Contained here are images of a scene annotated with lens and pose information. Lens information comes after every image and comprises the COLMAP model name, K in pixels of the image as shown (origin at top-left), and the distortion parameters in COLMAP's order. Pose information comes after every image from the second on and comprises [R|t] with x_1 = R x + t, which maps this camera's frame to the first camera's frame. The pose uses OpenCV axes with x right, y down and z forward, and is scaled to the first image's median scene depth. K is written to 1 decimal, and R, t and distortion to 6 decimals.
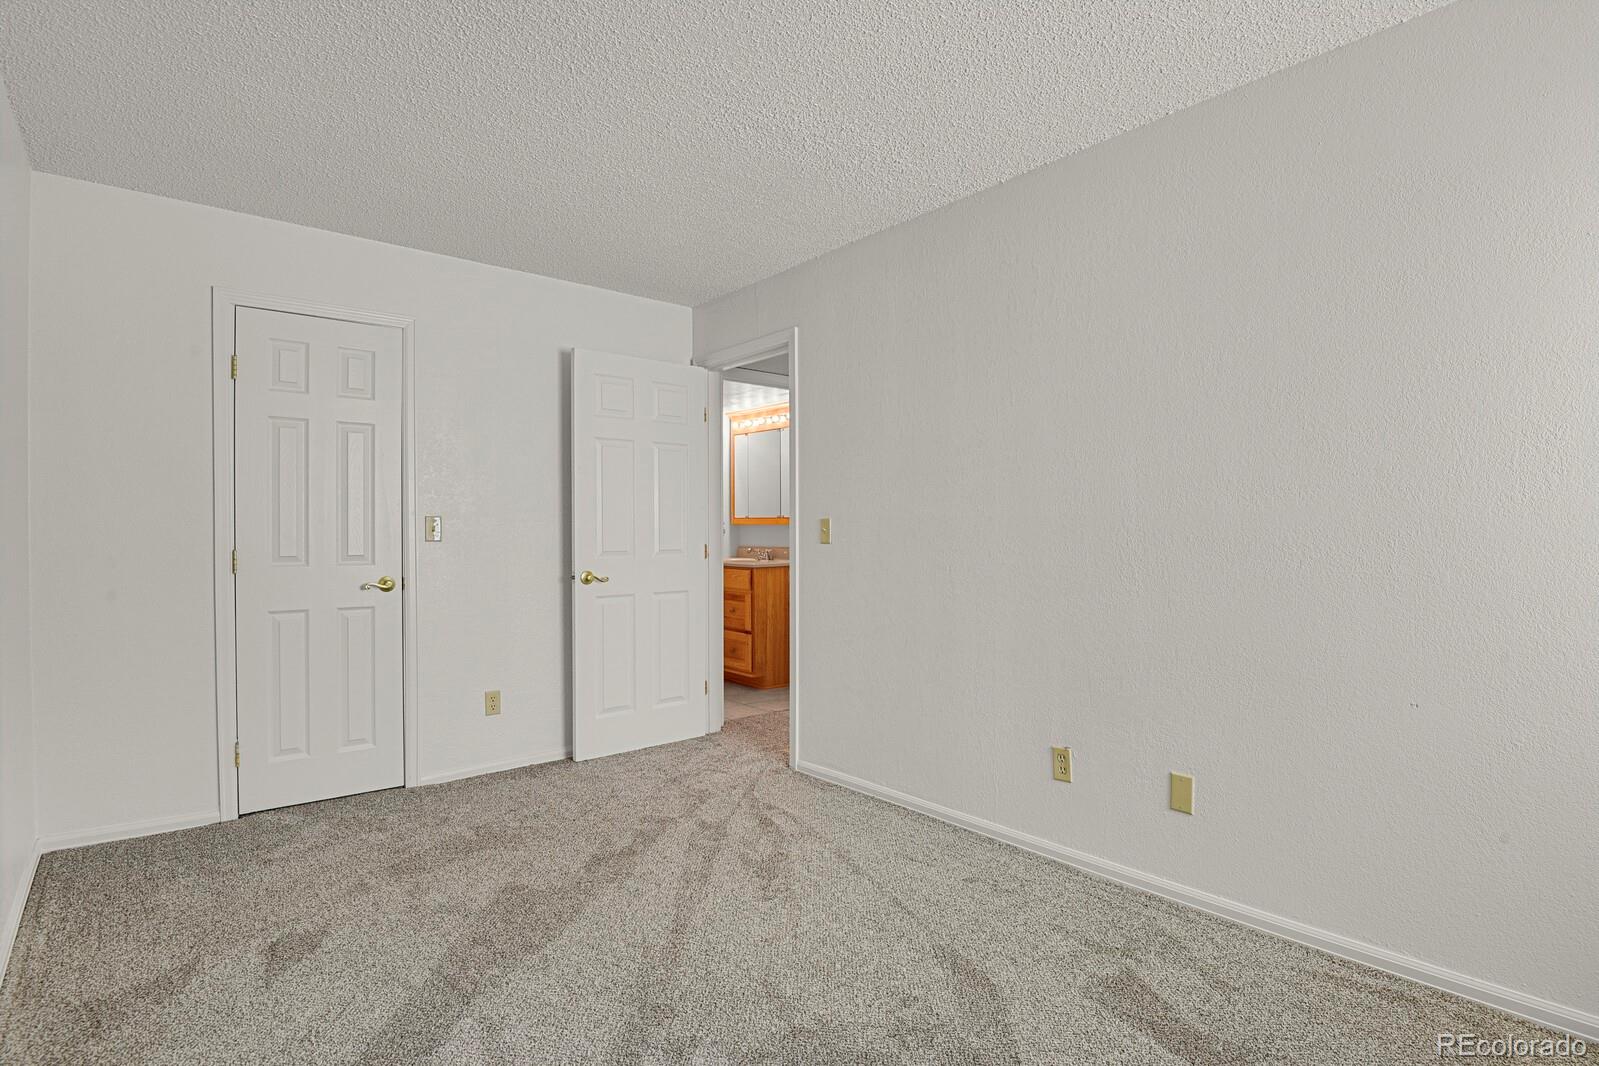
lens RADIAL K [[782.0, 0, 798.9], [0, 782.0, 537.6], [0, 0, 1]] dist [-0.028135, -0.002986]
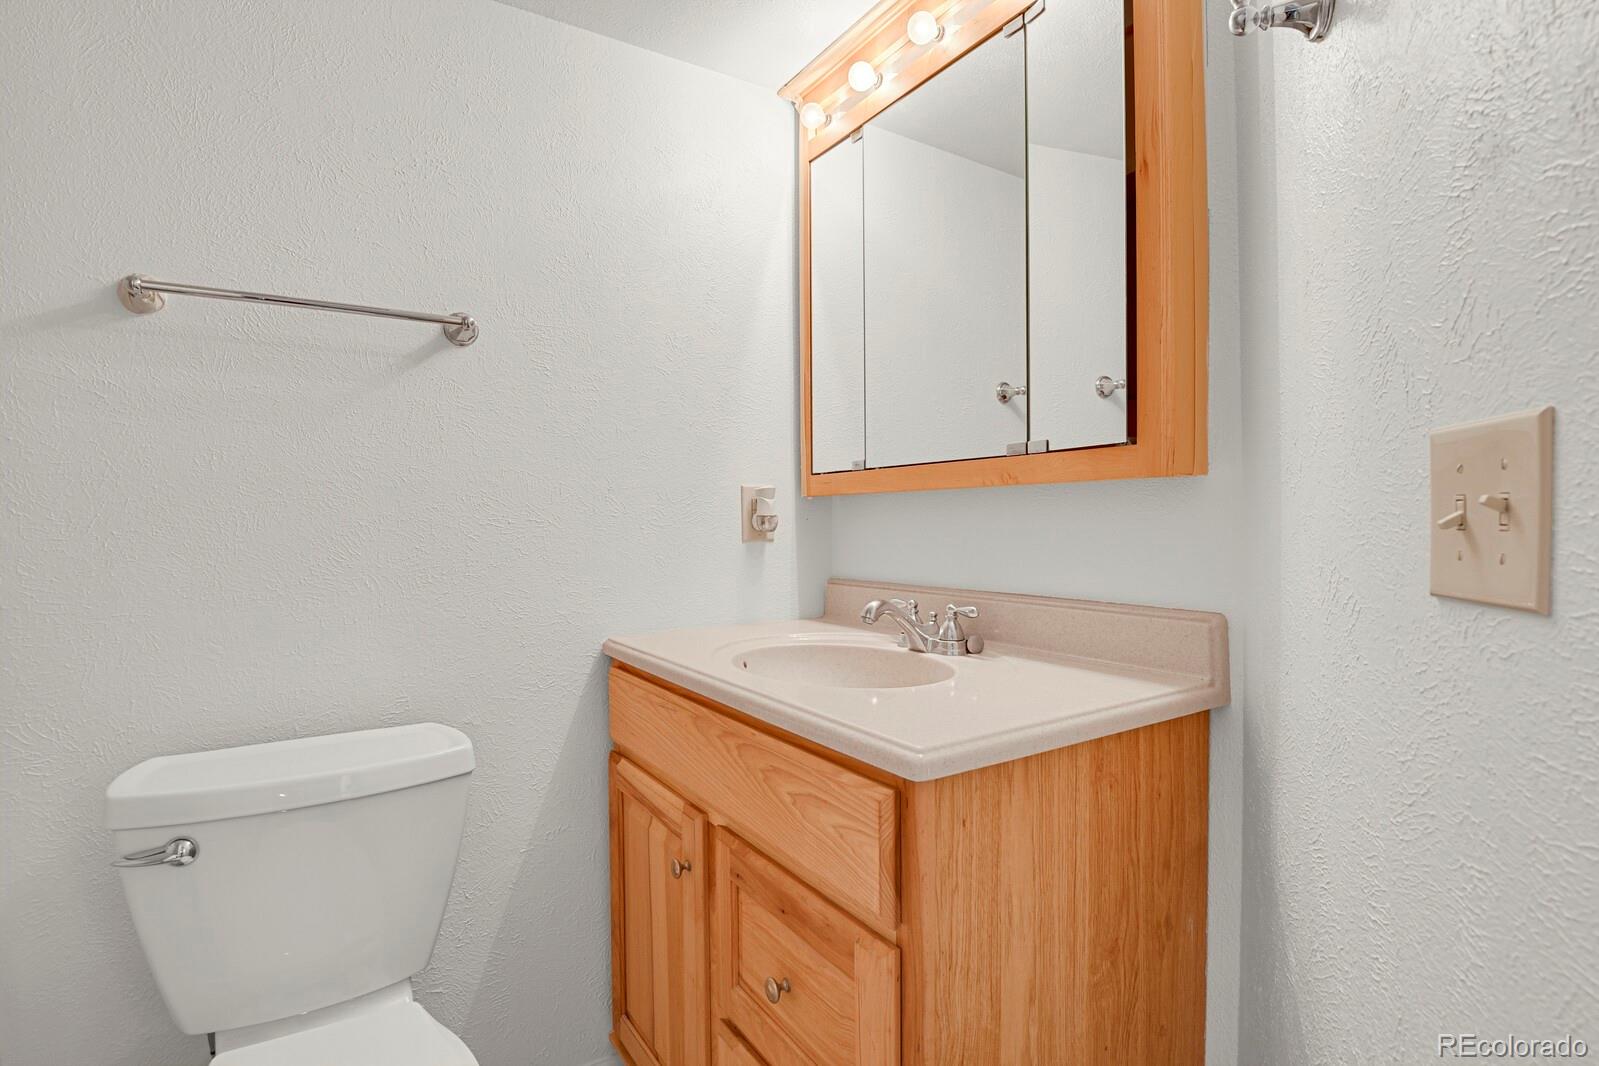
lens RADIAL K [[782.0, 0, 799.8], [0, 782.0, 526.0], [0, 0, 1]] dist [-0.028135, -0.002986]
pose [[0.991021, -0.001971, -0.133689, -0.059189], [0.004690, 0.999788, 0.020029, -0.013173], [0.133621, -0.020477, 0.990821, 0.840810]]
